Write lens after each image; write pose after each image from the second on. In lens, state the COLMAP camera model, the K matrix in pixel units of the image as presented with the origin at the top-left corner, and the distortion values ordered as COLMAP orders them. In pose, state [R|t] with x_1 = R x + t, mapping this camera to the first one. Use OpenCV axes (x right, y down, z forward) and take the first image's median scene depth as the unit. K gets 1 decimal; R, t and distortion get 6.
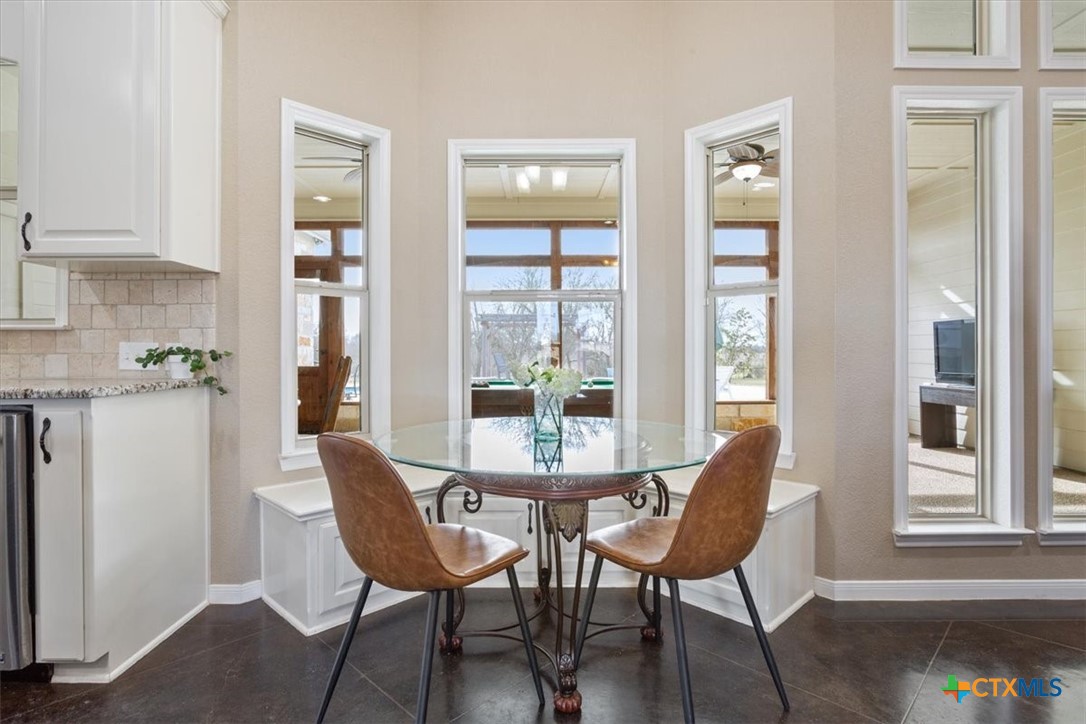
lens RADIAL K [[540.7, 0, 542.9], [0, 540.7, 369.2], [0, 0, 1]] dist [0.001556, 0.000318]
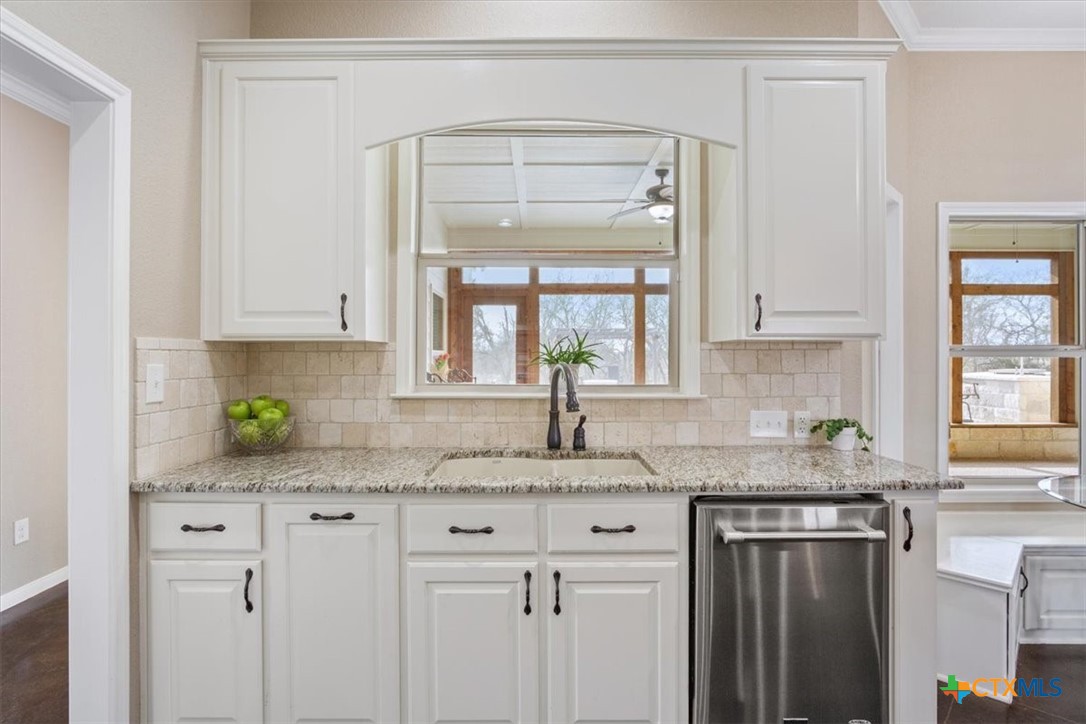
lens RADIAL K [[540.7, 0, 542.5], [0, 540.7, 353.8], [0, 0, 1]] dist [0.001556, 0.000318]
pose [[0.999989, 0.001966, -0.004159, -1.169465], [-0.002141, 0.999102, -0.042305, -0.112713], [0.004072, 0.042313, 0.999096, -0.027579]]
